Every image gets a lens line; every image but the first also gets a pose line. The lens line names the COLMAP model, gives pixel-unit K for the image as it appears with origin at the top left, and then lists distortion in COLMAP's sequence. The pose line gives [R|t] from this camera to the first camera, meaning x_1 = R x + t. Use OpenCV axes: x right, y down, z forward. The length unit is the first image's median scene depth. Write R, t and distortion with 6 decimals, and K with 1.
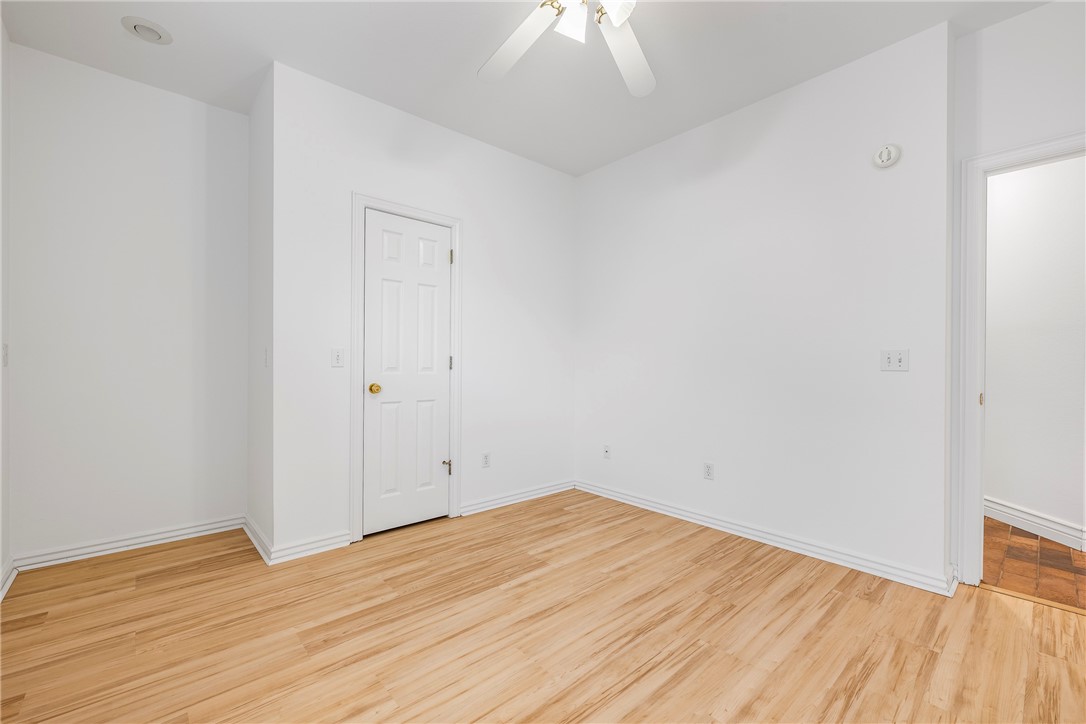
lens RADIAL K [[458.8, 0, 534.8], [0, 458.8, 370.0], [0, 0, 1]] dist [-0.000429, -0.000008]
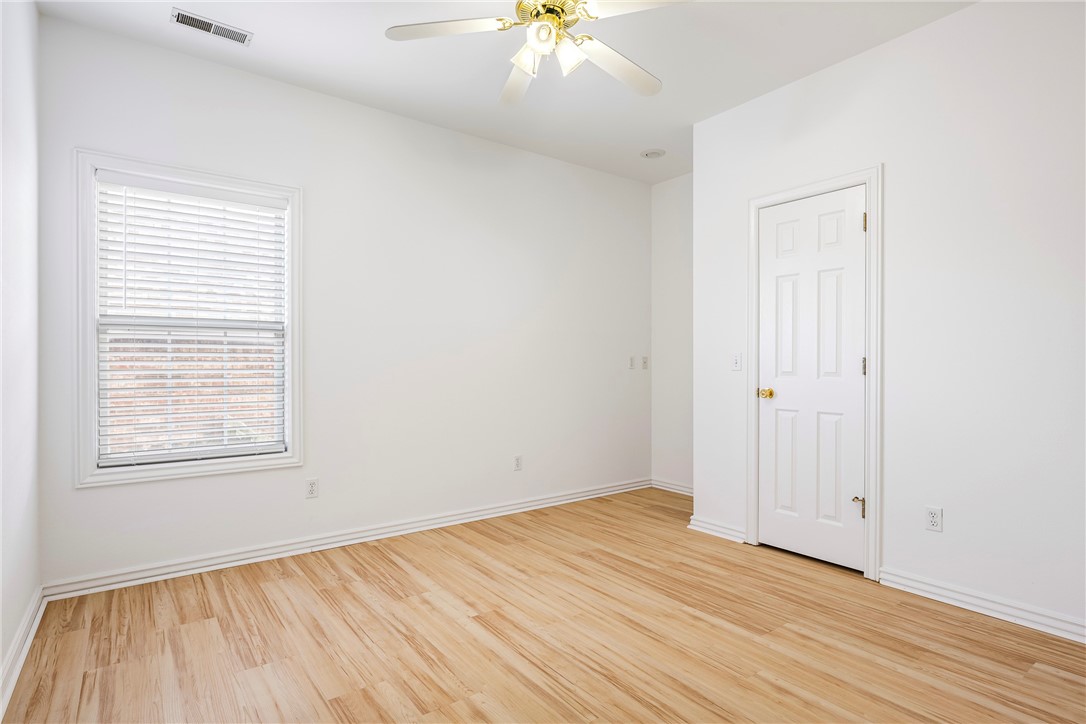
lens RADIAL K [[557.1, 0, 542.8], [0, 557.1, 358.0], [0, 0, 1]] dist [0.000993, 0.000344]
pose [[-0.084053, -0.019734, -0.996266, 1.013794], [-0.018116, 0.999669, -0.018273, -0.003378], [0.996297, 0.016512, -0.084383, 0.748943]]
